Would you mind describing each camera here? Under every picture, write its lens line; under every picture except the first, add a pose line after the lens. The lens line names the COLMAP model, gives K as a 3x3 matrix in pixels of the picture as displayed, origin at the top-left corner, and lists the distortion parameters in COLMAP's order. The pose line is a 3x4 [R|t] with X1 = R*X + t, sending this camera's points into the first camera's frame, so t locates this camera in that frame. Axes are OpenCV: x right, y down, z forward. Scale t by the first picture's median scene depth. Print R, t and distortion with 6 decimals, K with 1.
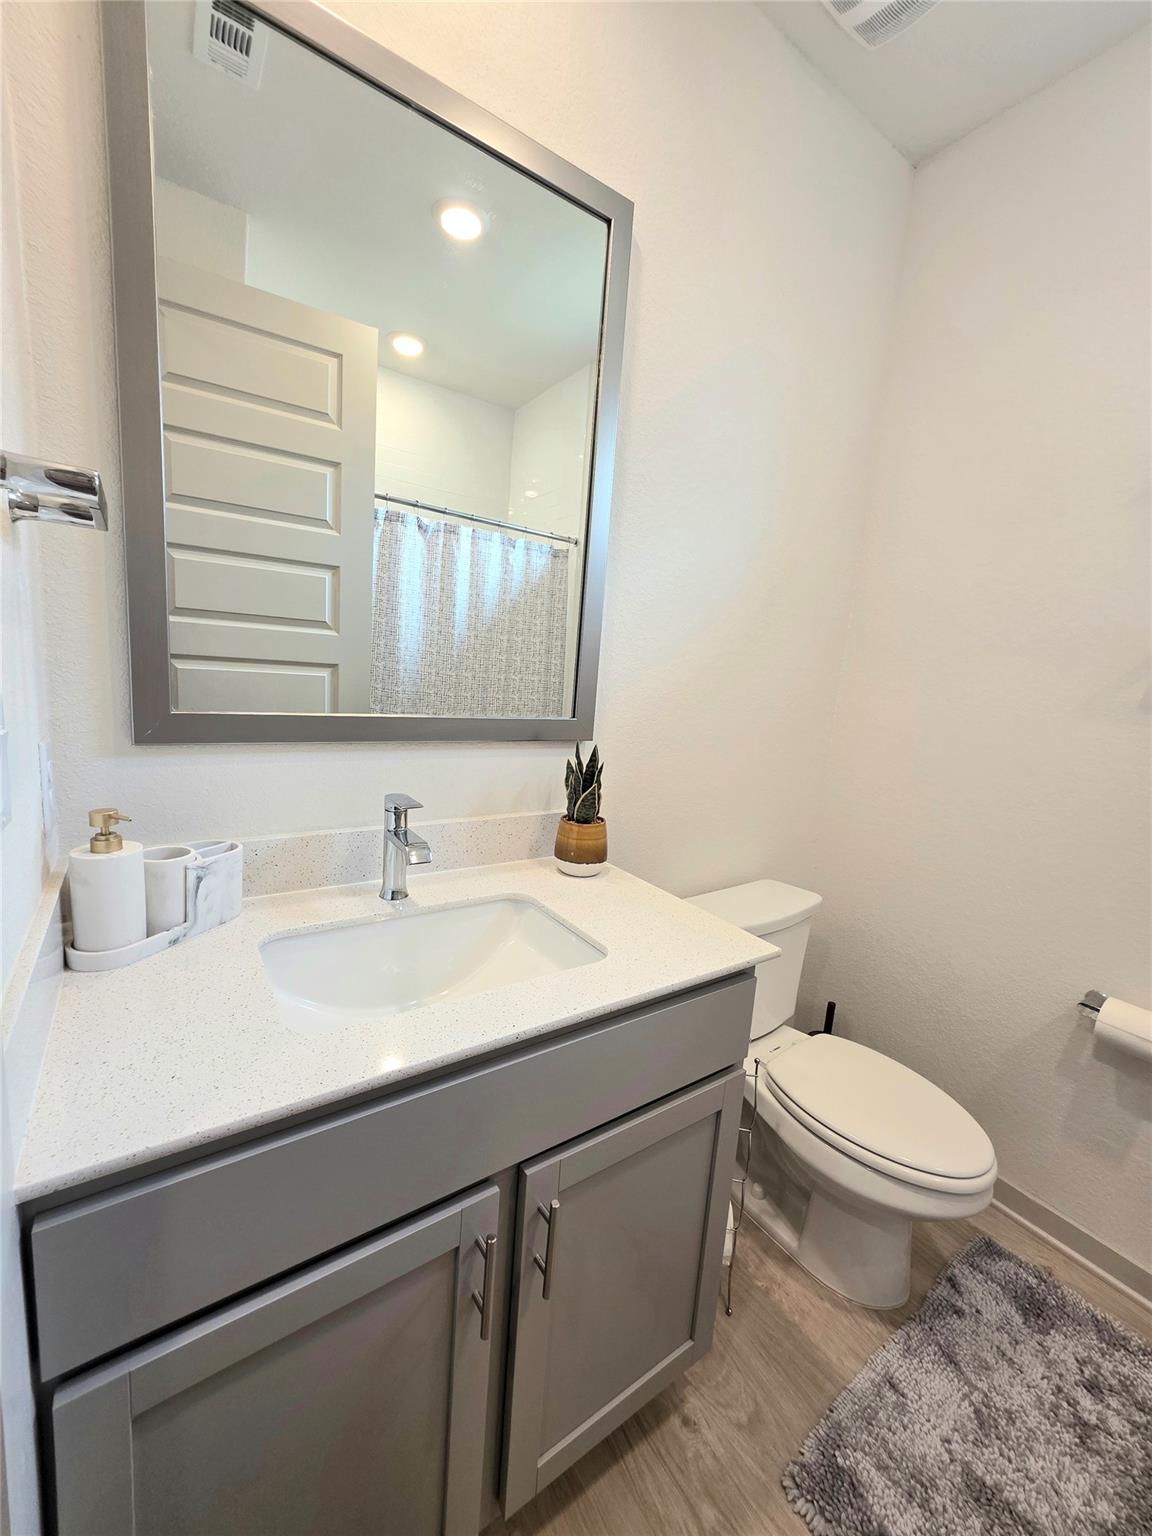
lens RADIAL K [[611.6, 0, 577.6], [0, 611.6, 767.8], [0, 0, 1]] dist [0.003237, 0.000071]
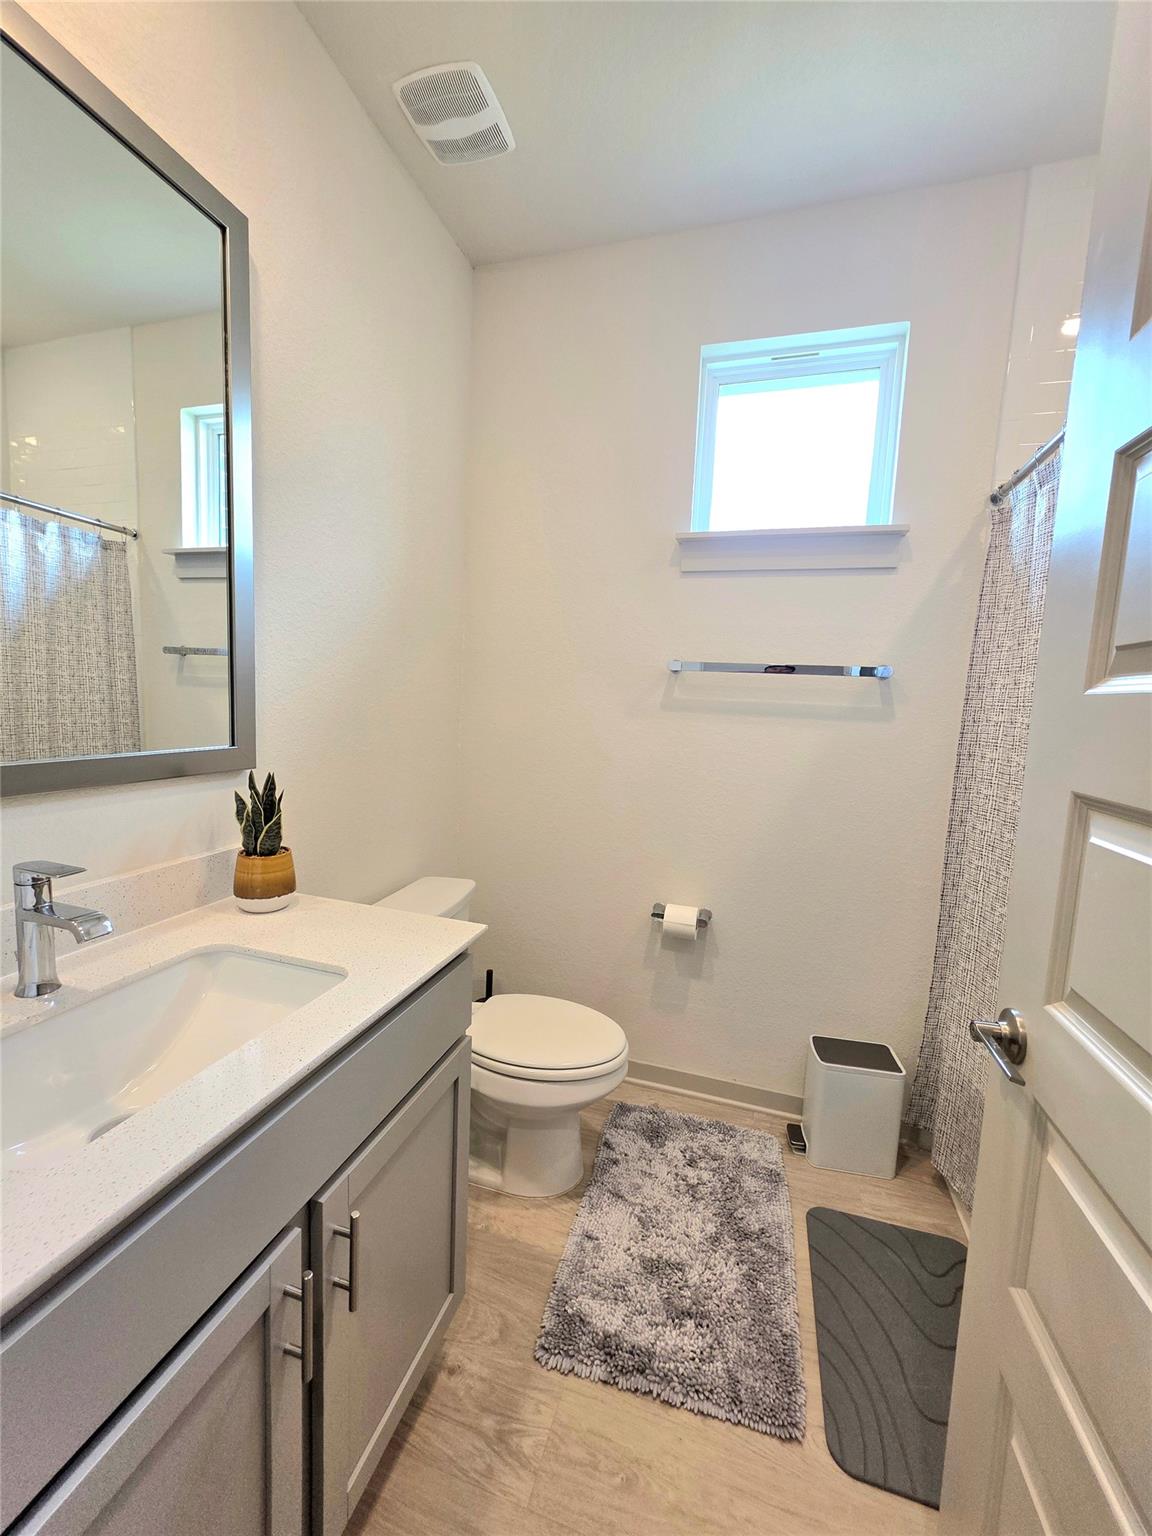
lens RADIAL K [[611.6, 0, 575.9], [0, 611.6, 767.9], [0, 0, 1]] dist [0.003237, 0.000071]
pose [[0.789605, -0.105575, 0.604465, -0.178542], [0.110543, 0.993445, 0.029112, -0.020418], [-0.603576, 0.043833, 0.796099, -0.056665]]
